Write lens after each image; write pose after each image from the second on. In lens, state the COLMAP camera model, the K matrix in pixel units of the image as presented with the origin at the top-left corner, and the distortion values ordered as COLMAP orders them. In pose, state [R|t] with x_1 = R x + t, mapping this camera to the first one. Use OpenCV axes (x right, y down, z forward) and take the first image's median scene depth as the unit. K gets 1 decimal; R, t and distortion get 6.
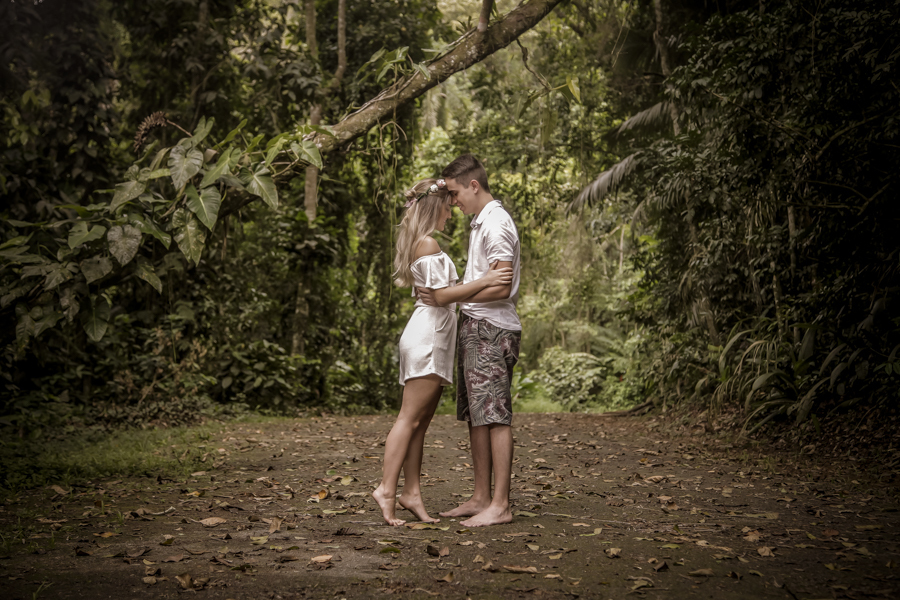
lens RADIAL K [[2433.8, 0, 450.0], [0, 2433.8, 300.0], [0, 0, 1]] dist [0.878341, 0.378157]
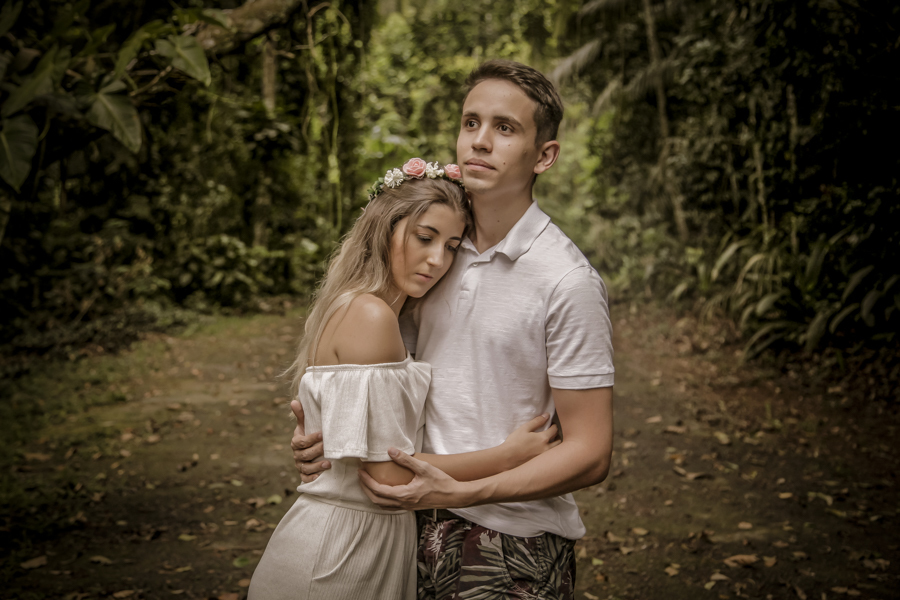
lens RADIAL K [[1460.5, 0, 450.0], [0, 1460.5, 300.0], [0, 0, 1]] dist [0.257803, 0.016705]
pose [[0.999392, -0.014303, 0.031795, -0.003888], [0.010372, 0.992655, 0.120537, -0.031223], [-0.033285, -0.120134, 0.992200, 0.447374]]
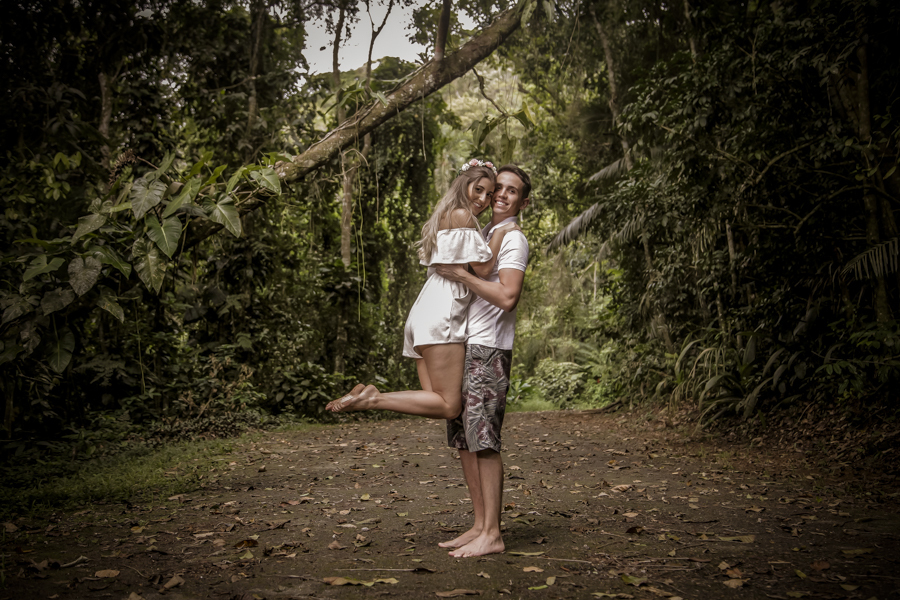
lens RADIAL K [[1460.5, 0, 450.0], [0, 1460.5, 300.0], [0, 0, 1]] dist [0.257803, 0.016705]
pose [[0.998657, -0.037361, -0.035899, 0.026924], [0.036581, 0.999086, -0.022133, 0.004400], [0.036693, 0.020790, 0.999110, 0.280187]]
